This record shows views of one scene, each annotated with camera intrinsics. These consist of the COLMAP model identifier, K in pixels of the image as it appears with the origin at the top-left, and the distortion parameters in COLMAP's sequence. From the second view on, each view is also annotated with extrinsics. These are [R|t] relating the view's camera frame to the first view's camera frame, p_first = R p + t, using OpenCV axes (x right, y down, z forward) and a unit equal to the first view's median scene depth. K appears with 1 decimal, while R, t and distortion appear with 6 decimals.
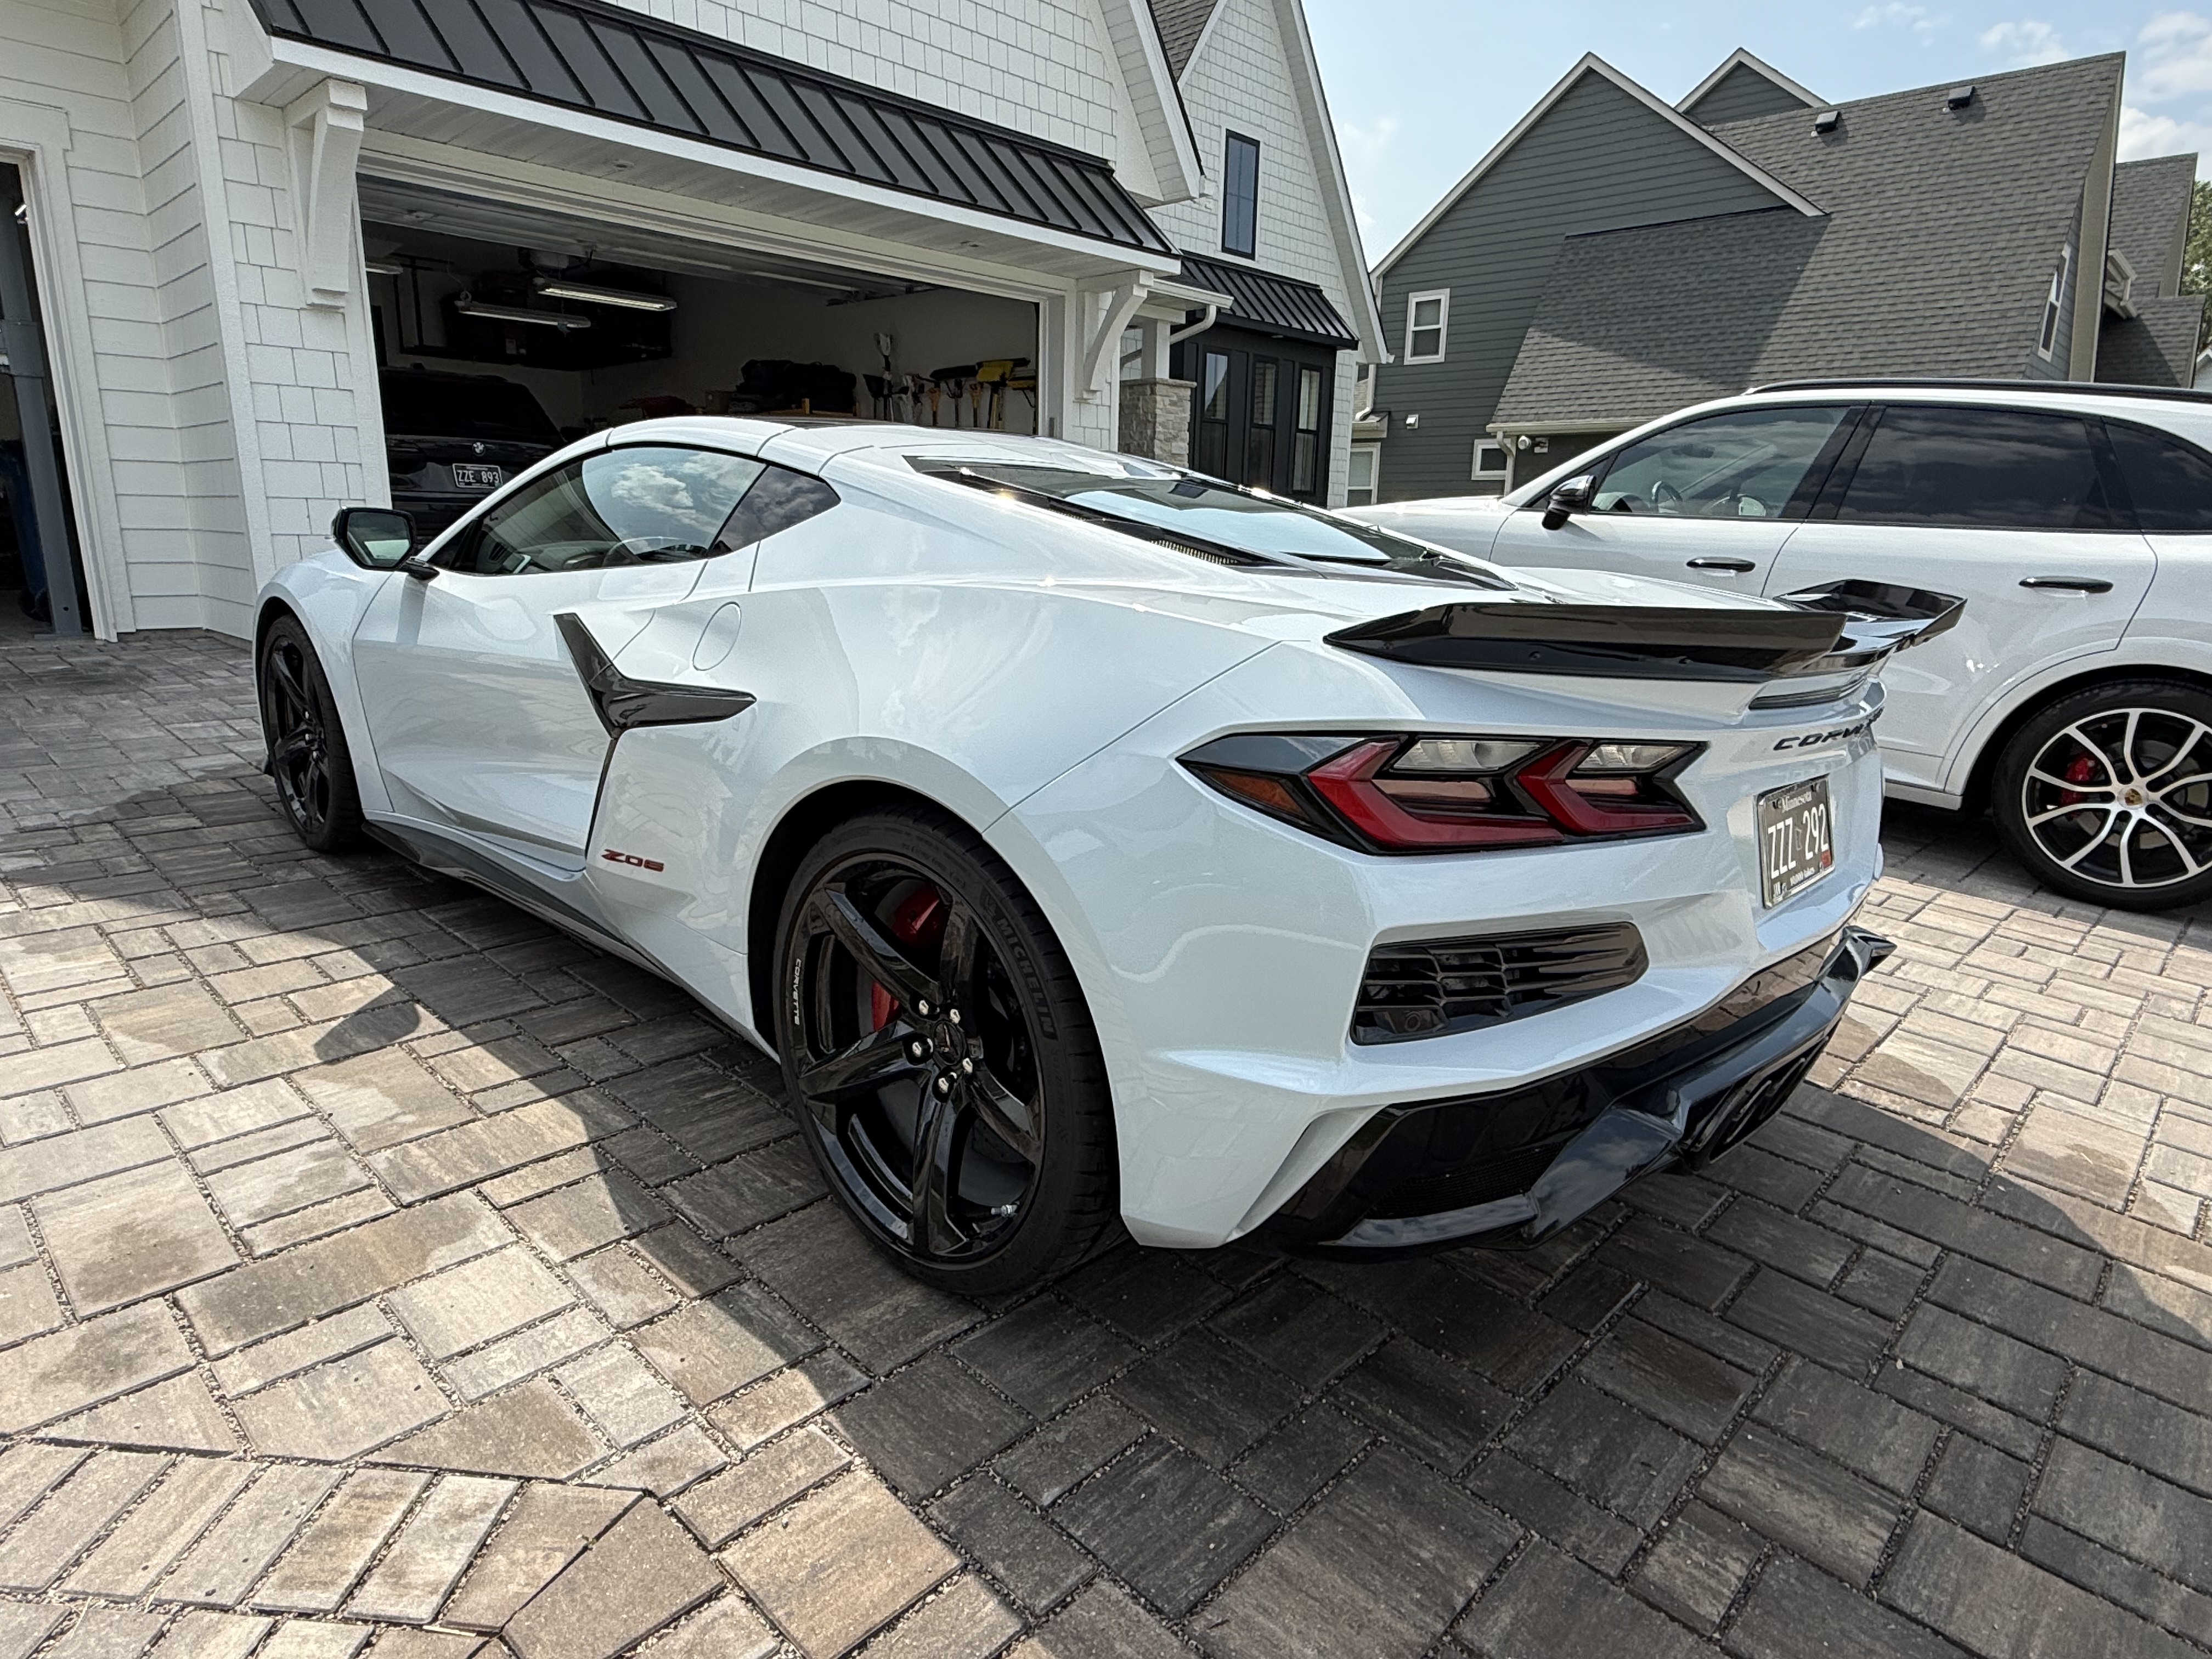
lens RADIAL K [[1280.0, 0, 1103.3], [0, 1280.0, 837.5], [0, 0, 1]] dist [0.000618, -0.000167]
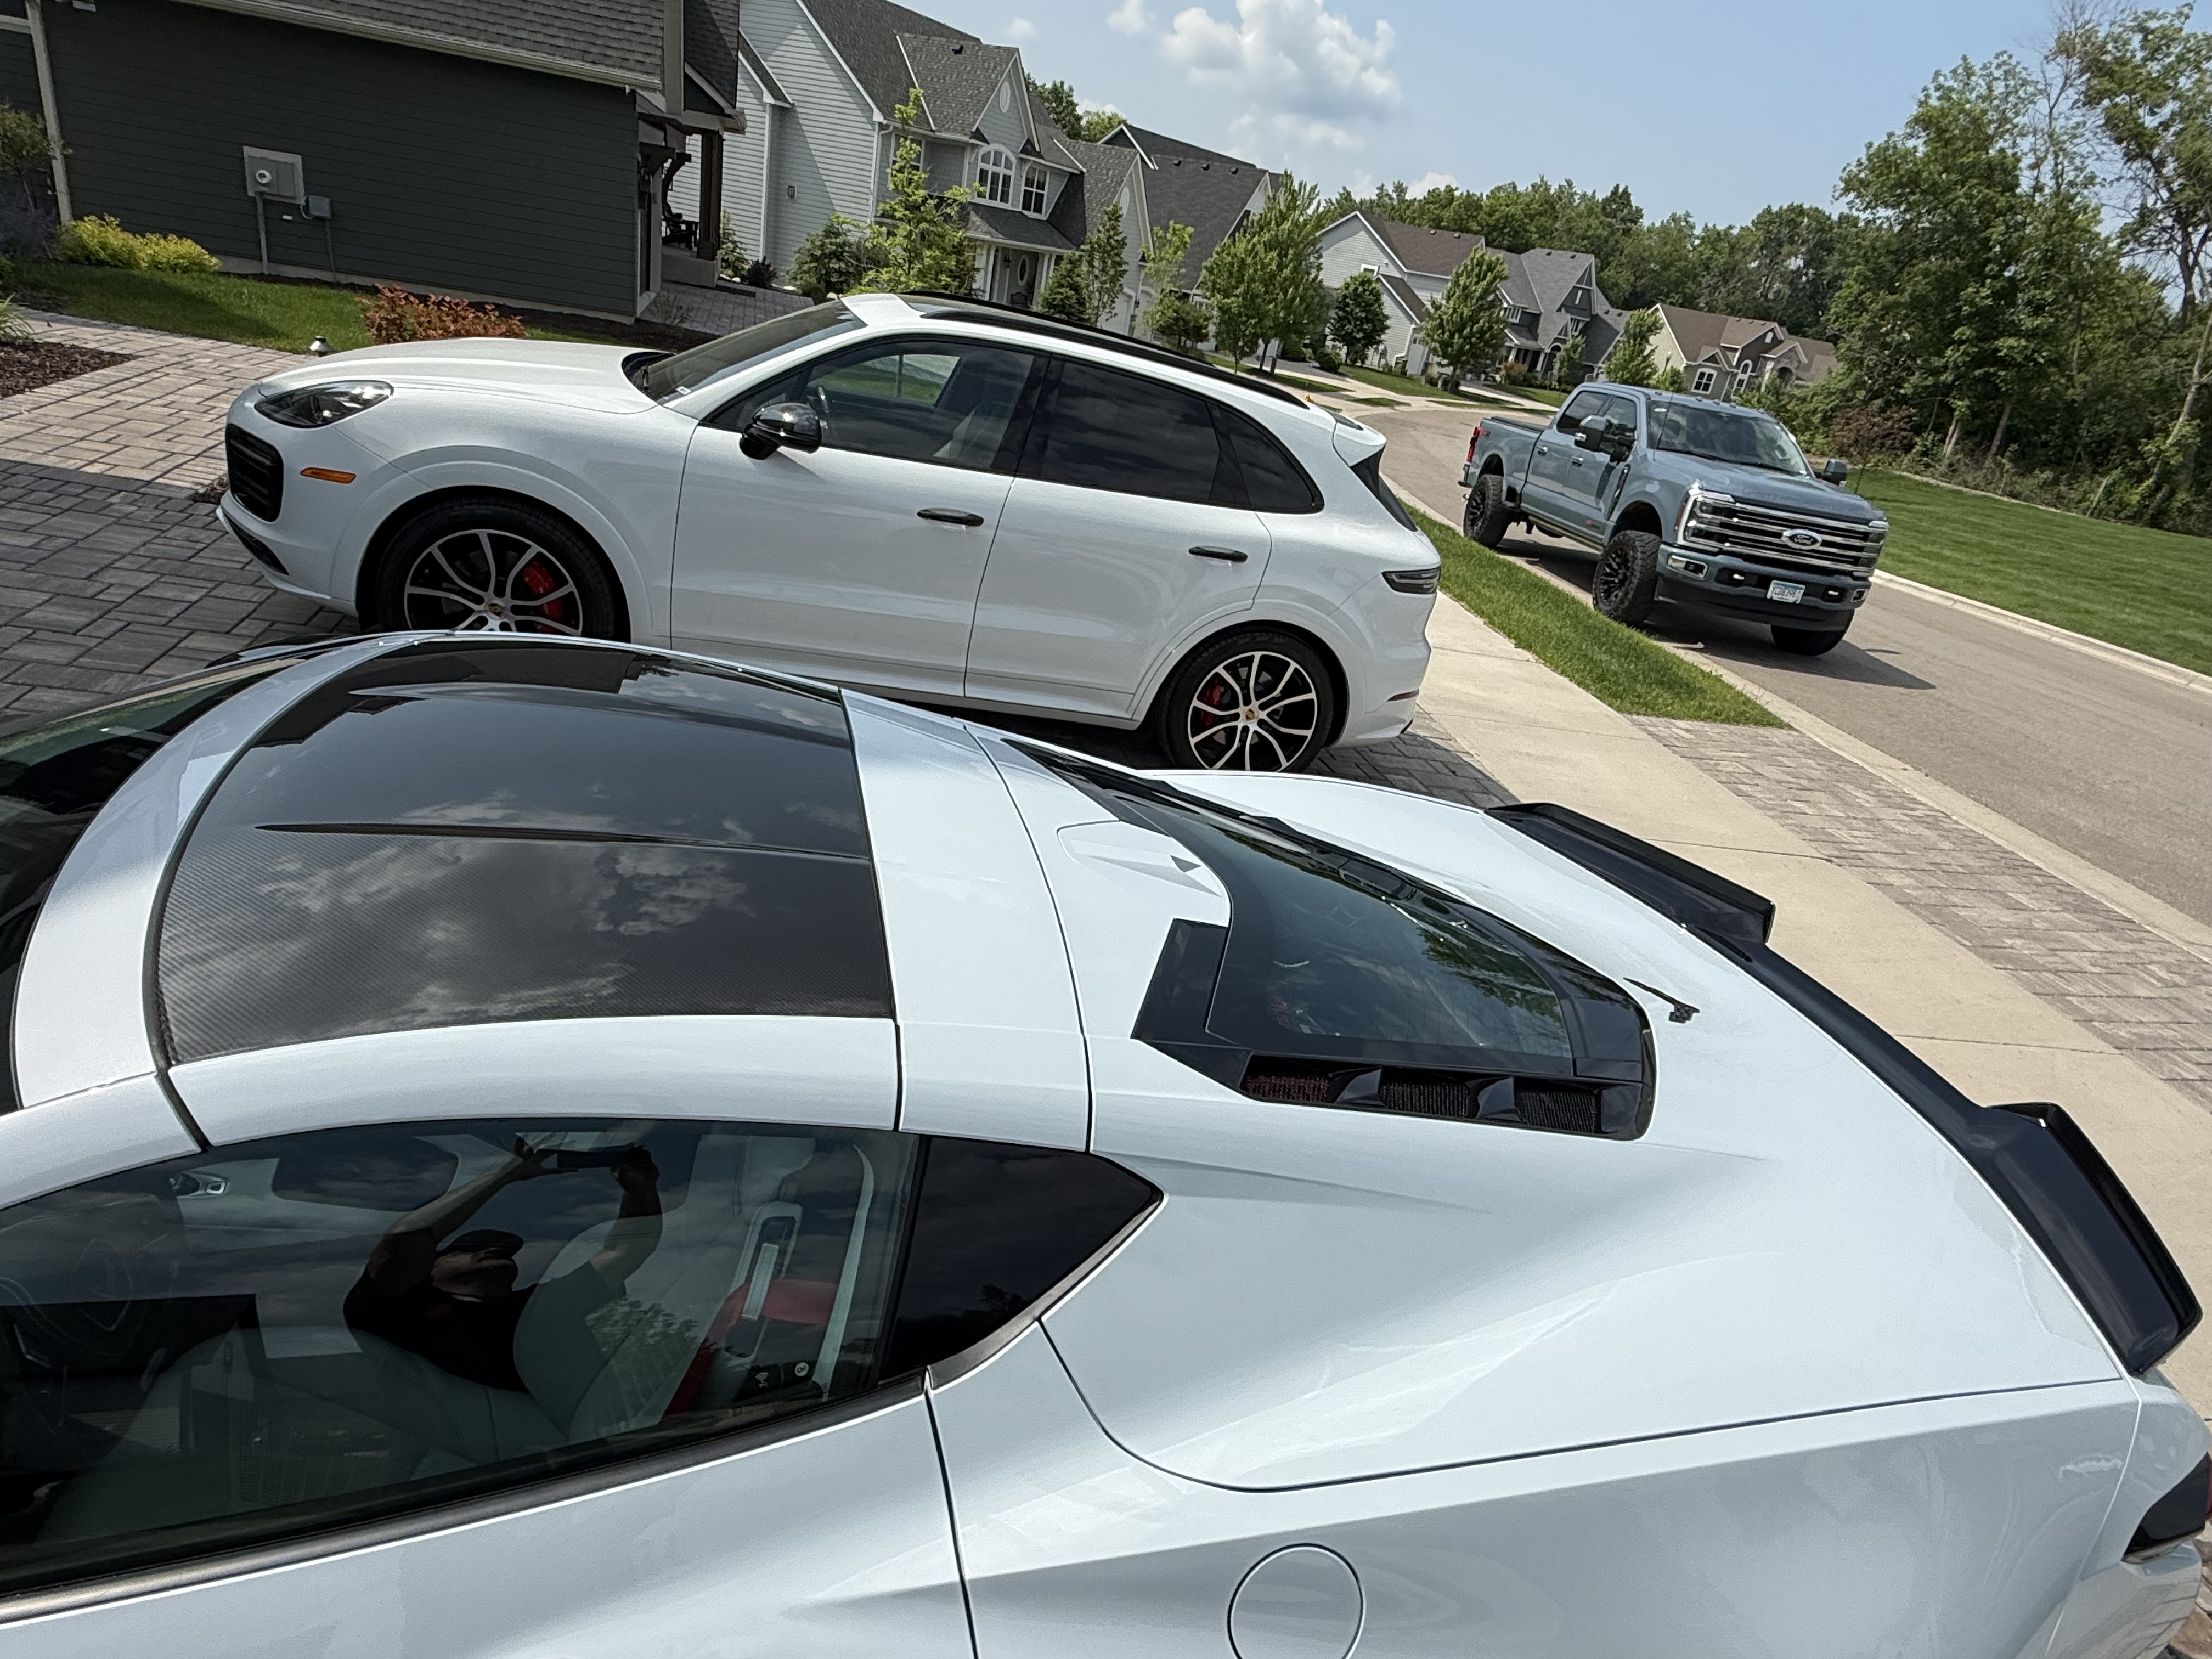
lens RADIAL K [[1280.0, 0, 1107.6], [0, 1280.0, 829.3], [0, 0, 1]] dist [0.000618, -0.000167]
pose [[0.531673, -0.290500, 0.795571, -0.614918], [0.048175, 0.948189, 0.314032, -0.590930], [-0.845579, -0.128636, 0.518121, 0.742260]]
